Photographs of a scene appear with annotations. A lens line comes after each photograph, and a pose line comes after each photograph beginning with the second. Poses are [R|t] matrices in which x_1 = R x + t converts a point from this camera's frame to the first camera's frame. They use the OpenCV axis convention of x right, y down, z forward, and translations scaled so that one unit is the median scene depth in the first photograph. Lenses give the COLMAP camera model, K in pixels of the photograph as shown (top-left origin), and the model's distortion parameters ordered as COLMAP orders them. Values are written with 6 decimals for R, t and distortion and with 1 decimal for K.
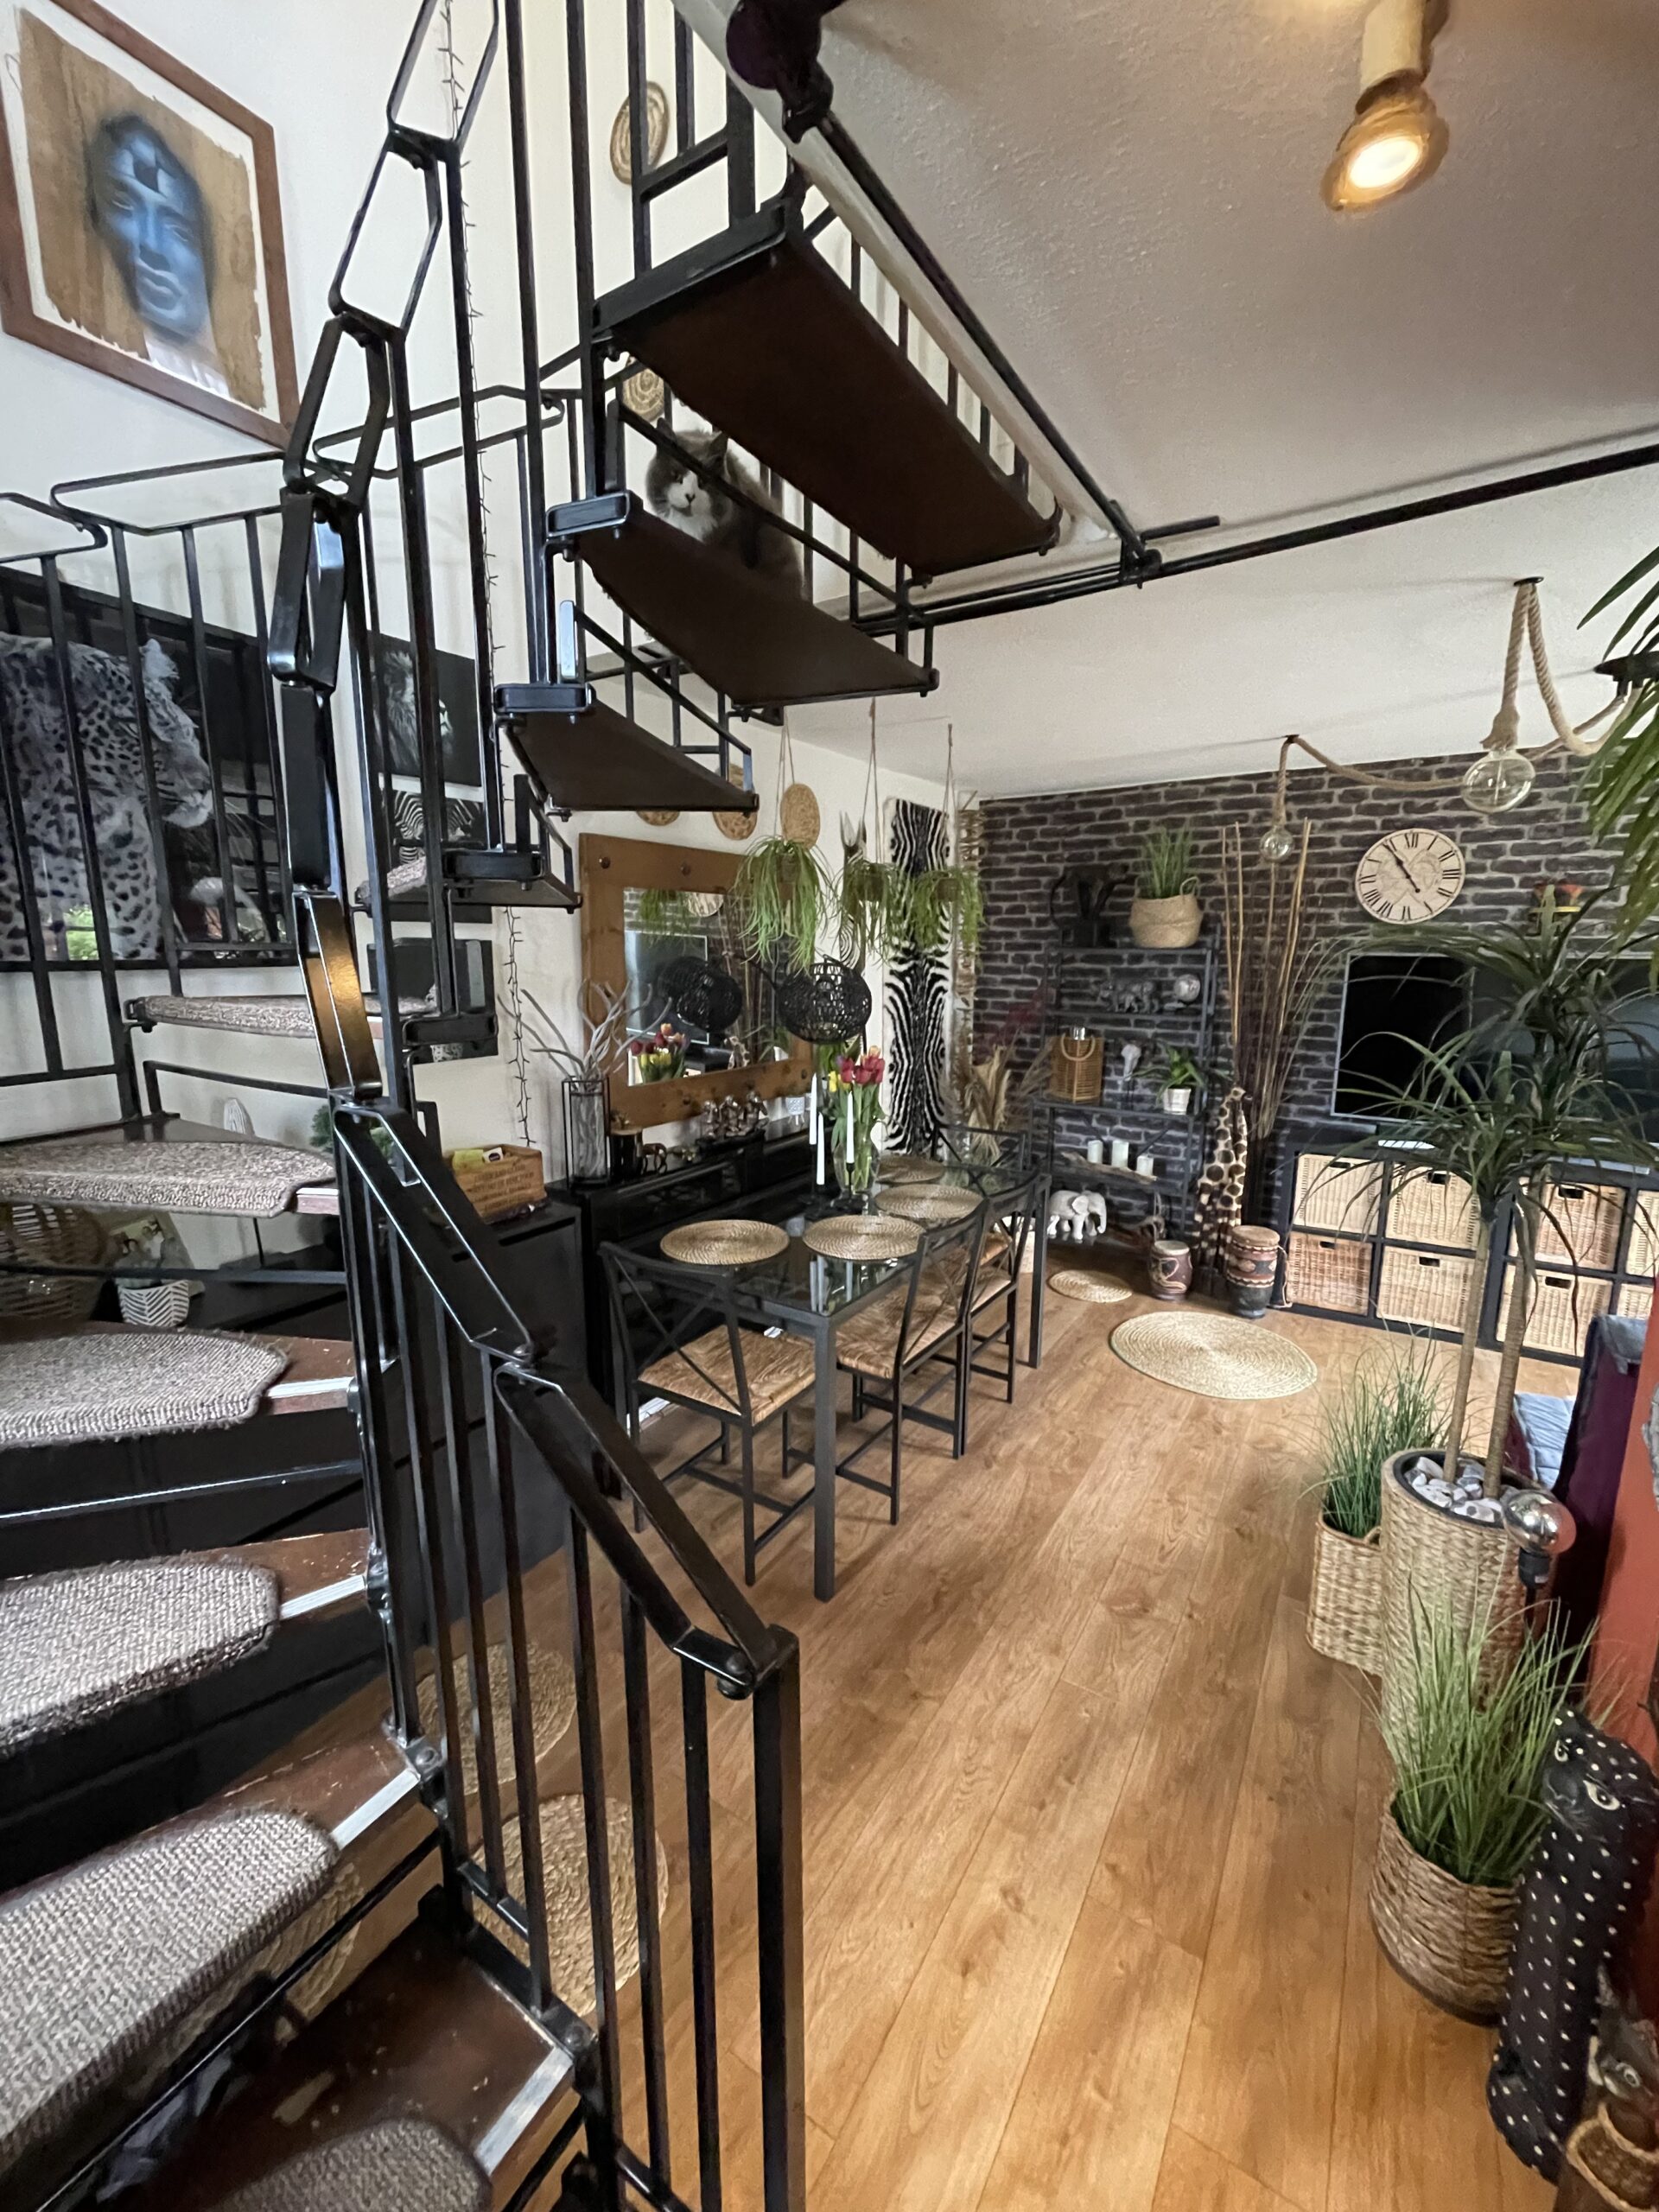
lens RADIAL K [[891.3, 0, 829.5], [0, 891.3, 1106.0], [0, 0, 1]] dist [-0.006190, 0.004045]
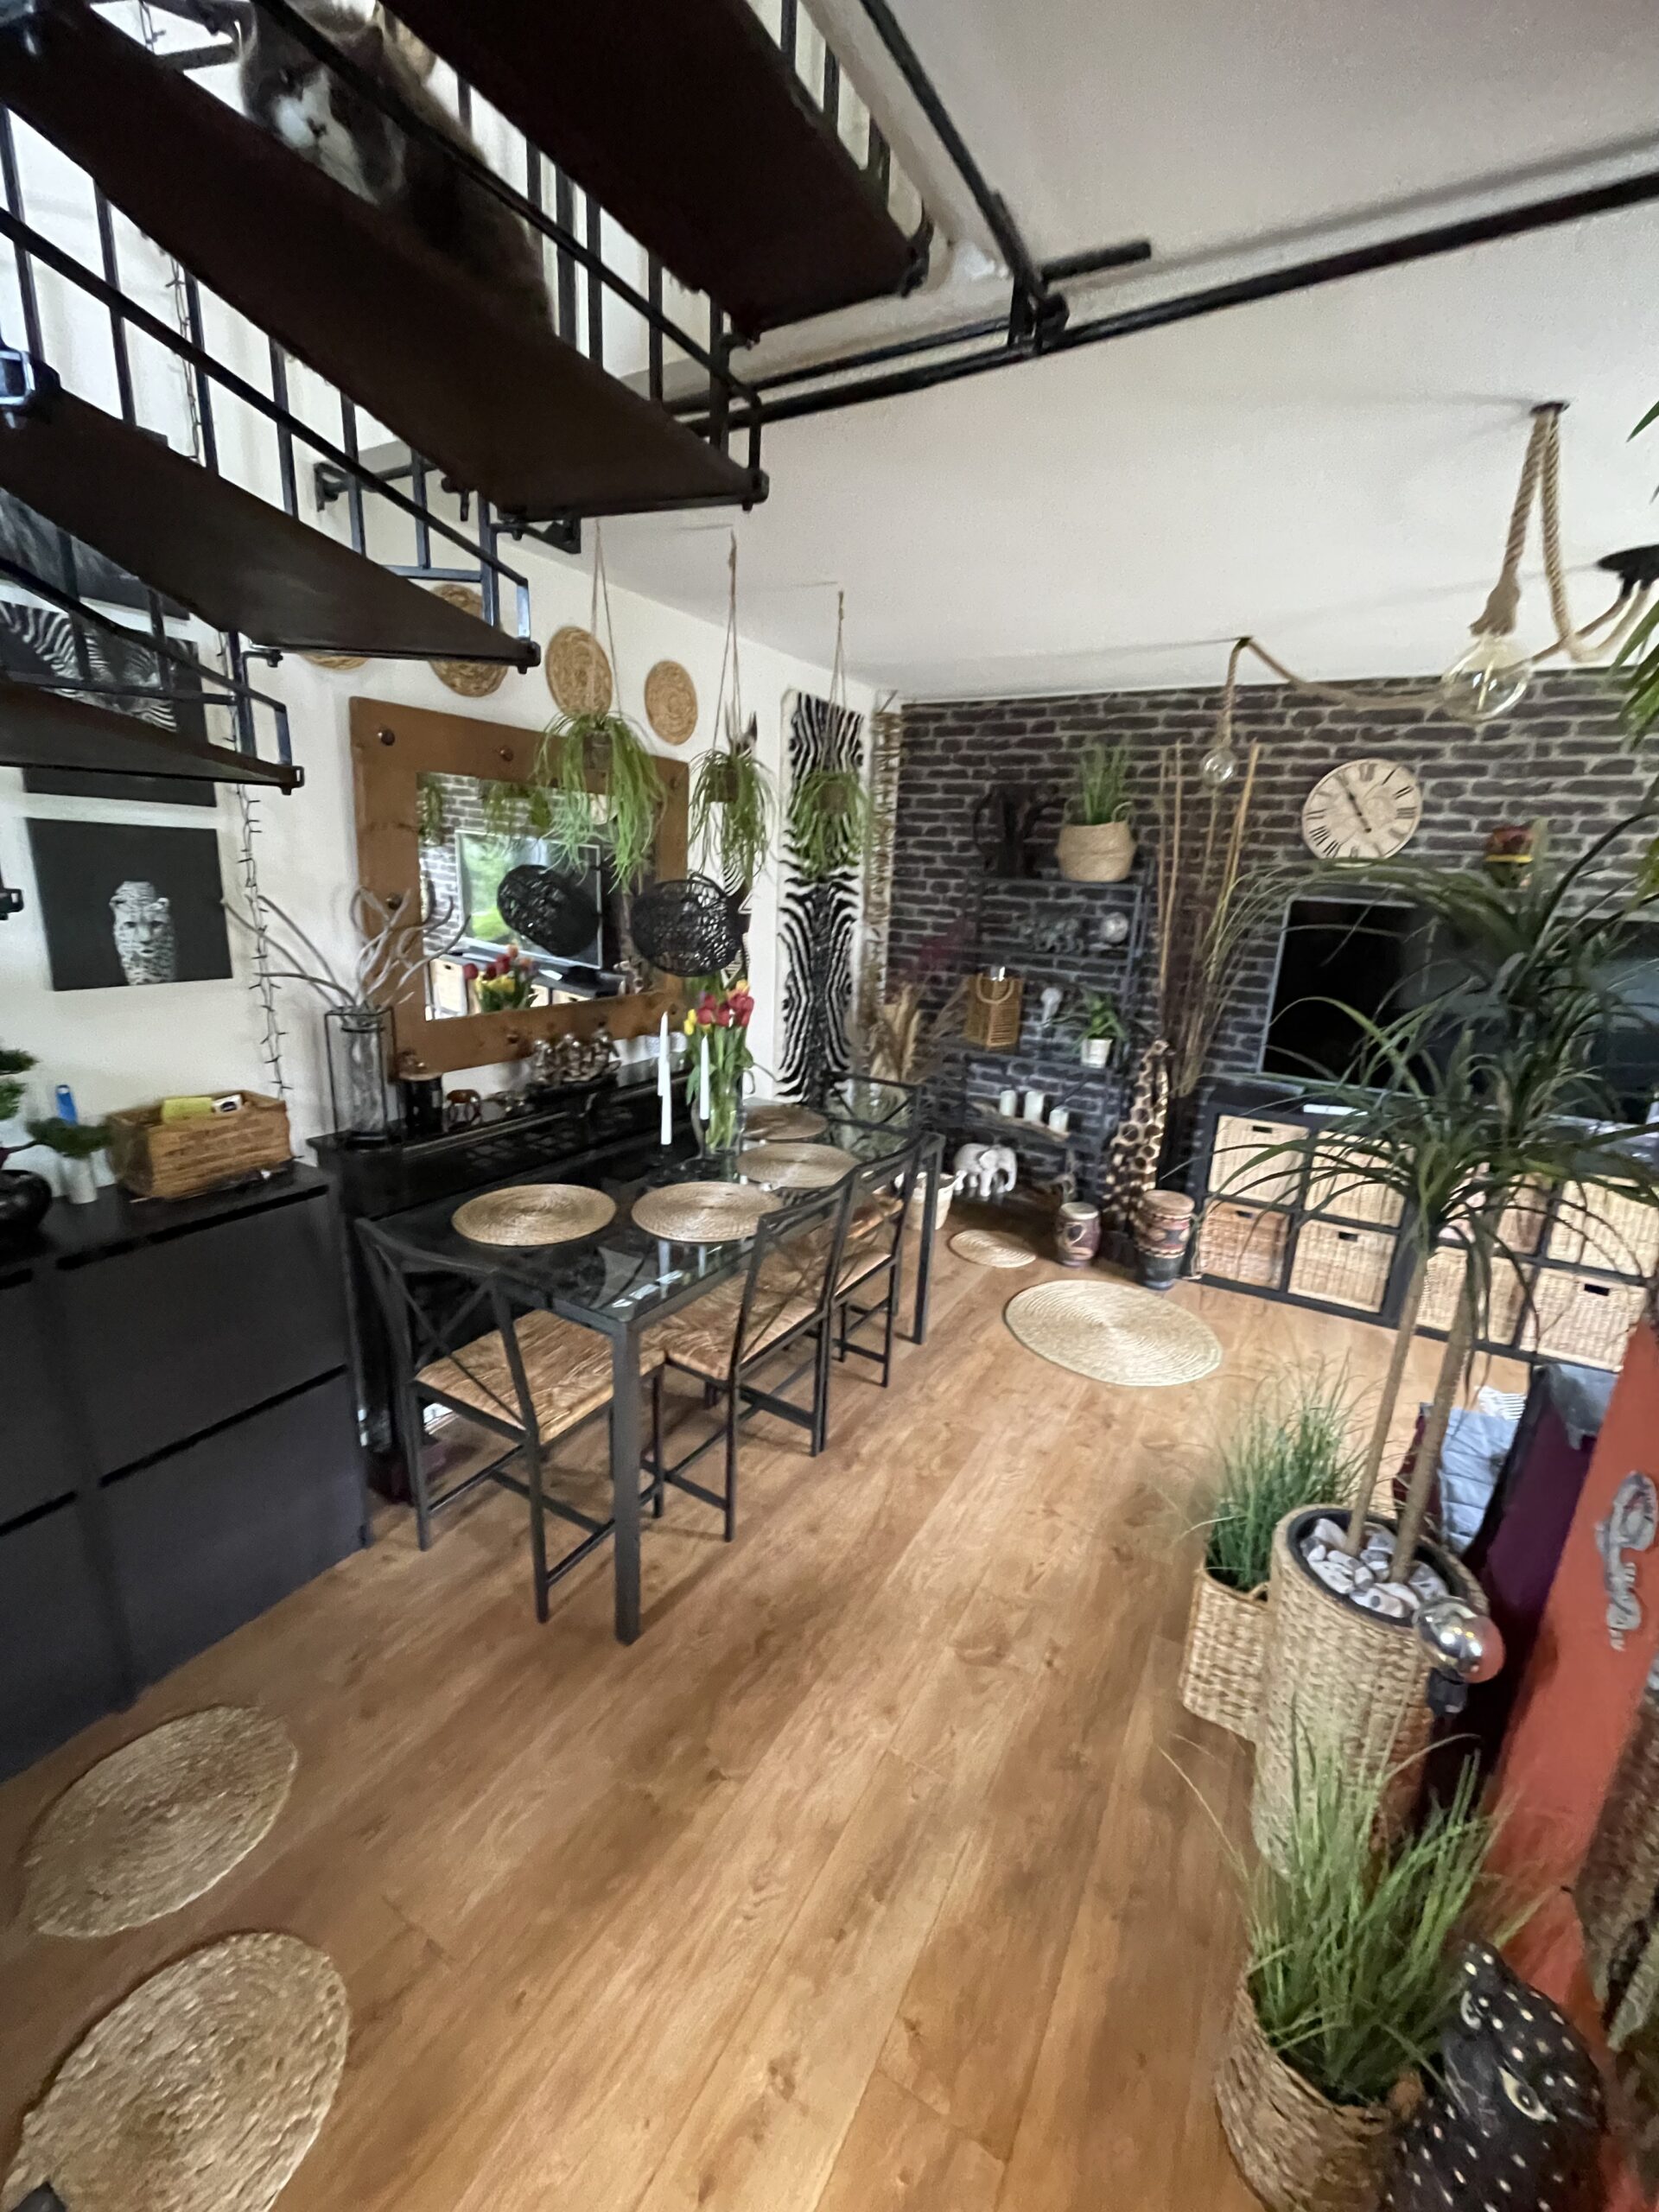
lens RADIAL K [[889.9, 0, 829.5], [0, 889.9, 1106.0], [0, 0, 1]] dist [-0.001325, 0.000044]
pose [[0.997630, 0.030985, 0.061428, 0.082267], [-0.035961, 0.996013, 0.081638, -0.020463], [-0.058654, -0.083654, 0.994767, 0.132746]]
